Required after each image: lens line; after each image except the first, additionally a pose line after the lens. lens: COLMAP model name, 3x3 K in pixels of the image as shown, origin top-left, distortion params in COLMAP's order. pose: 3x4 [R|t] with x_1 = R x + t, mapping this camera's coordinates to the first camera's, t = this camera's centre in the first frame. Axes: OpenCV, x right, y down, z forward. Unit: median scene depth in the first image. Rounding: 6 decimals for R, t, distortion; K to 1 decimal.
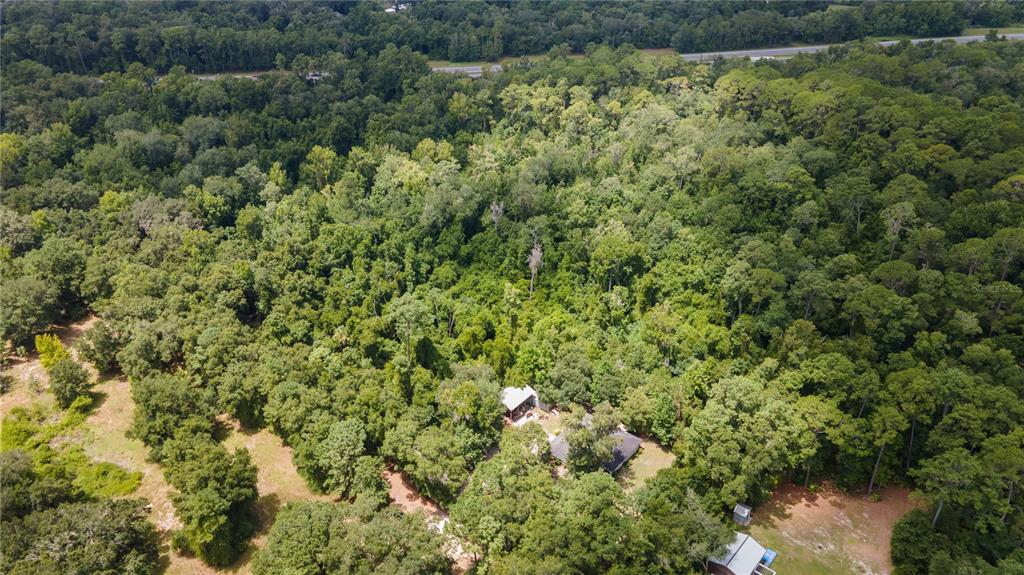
lens RADIAL K [[752.1, 0, 512.0], [0, 752.1, 287.5], [0, 0, 1]] dist [0.030066, 0.043052]
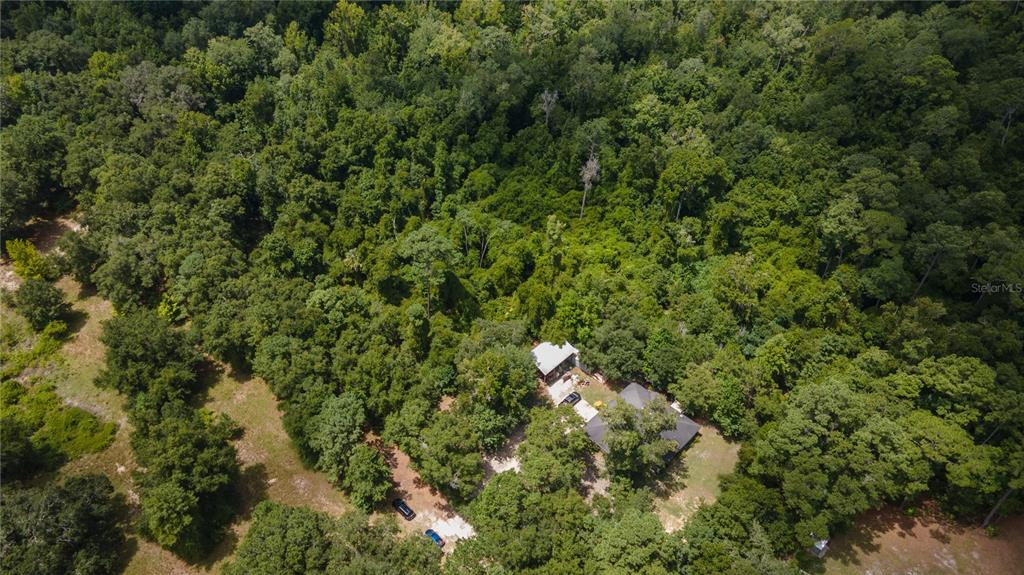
lens RADIAL K [[752.1, 0, 512.0], [0, 752.1, 287.5], [0, 0, 1]] dist [0.030066, 0.043052]
pose [[0.995467, 0.066102, -0.068386, 0.011393], [-0.049572, 0.974221, 0.220080, -0.100640], [0.081170, -0.215693, 0.973082, 0.180235]]
